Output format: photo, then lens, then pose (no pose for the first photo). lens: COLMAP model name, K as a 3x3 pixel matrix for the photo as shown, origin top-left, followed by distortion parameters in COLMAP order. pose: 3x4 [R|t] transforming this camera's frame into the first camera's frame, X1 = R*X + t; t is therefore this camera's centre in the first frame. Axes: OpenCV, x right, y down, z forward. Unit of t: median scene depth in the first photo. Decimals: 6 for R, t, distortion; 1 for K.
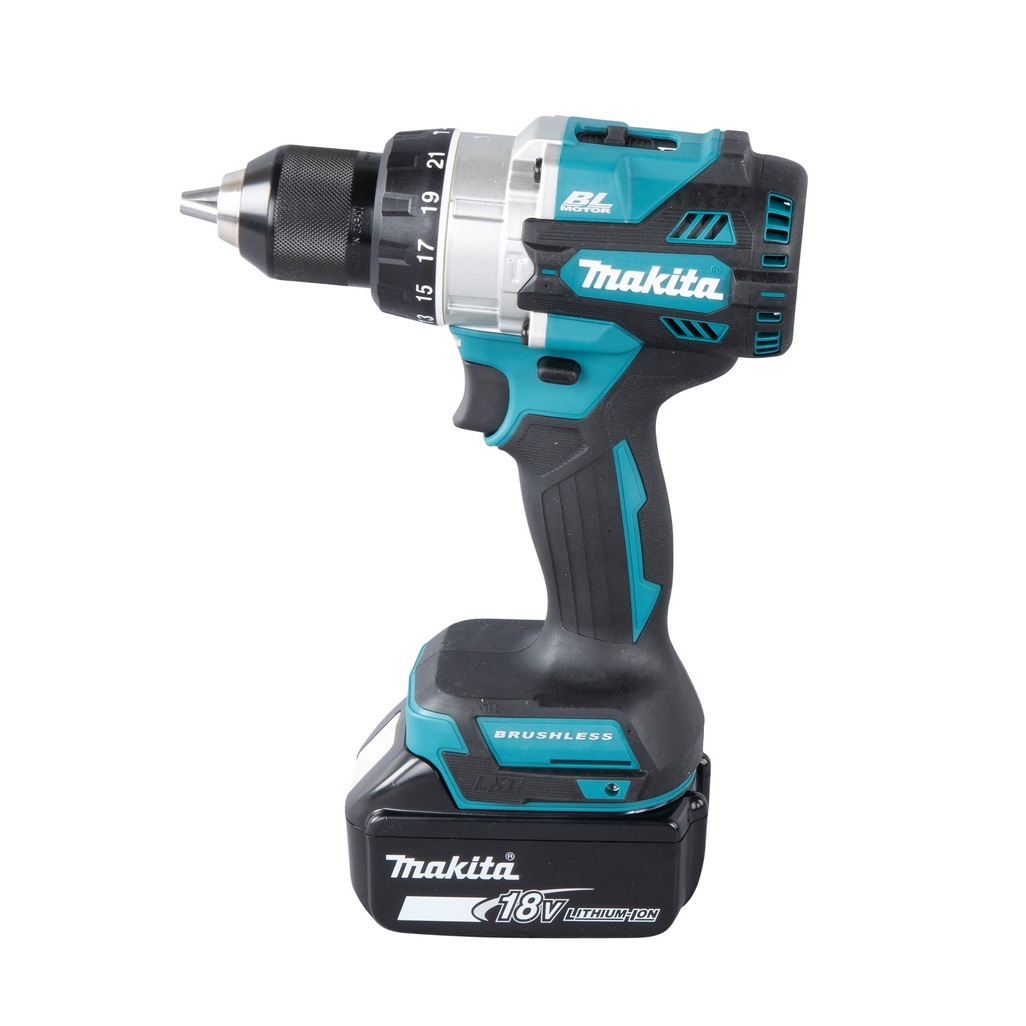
lens RADIAL K [[4503.9, 0, 513.0], [0, 4503.9, 513.0], [0, 0, 1]] dist [-0.033679, 3.058952]
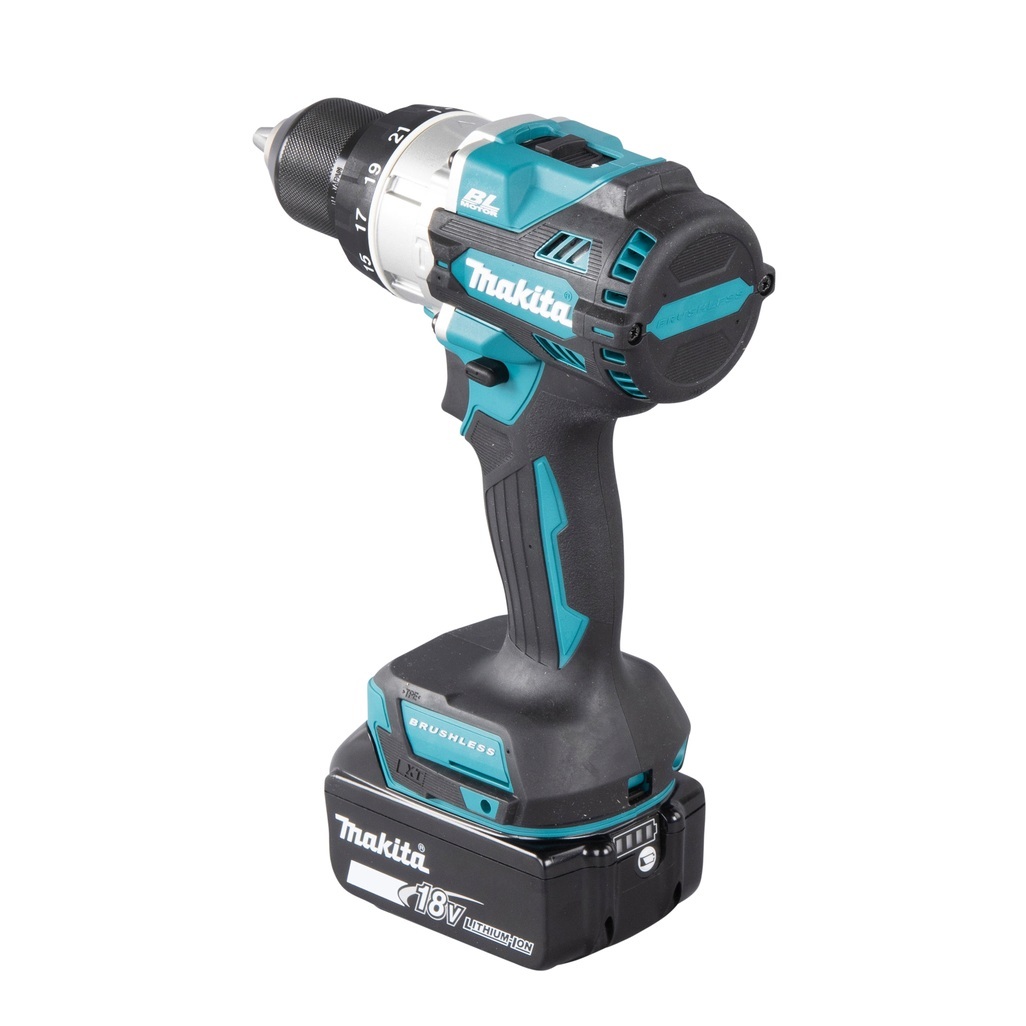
lens RADIAL K [[4503.9, 0, 513.0], [0, 4503.9, 513.0], [0, 0, 1]] dist [-0.033679, 3.058952]
pose [[0.758719, 0.227287, -0.610481, 0.610873], [-0.224532, 0.970973, 0.082449, -0.082469], [0.611499, 0.074516, 0.787728, 0.230759]]
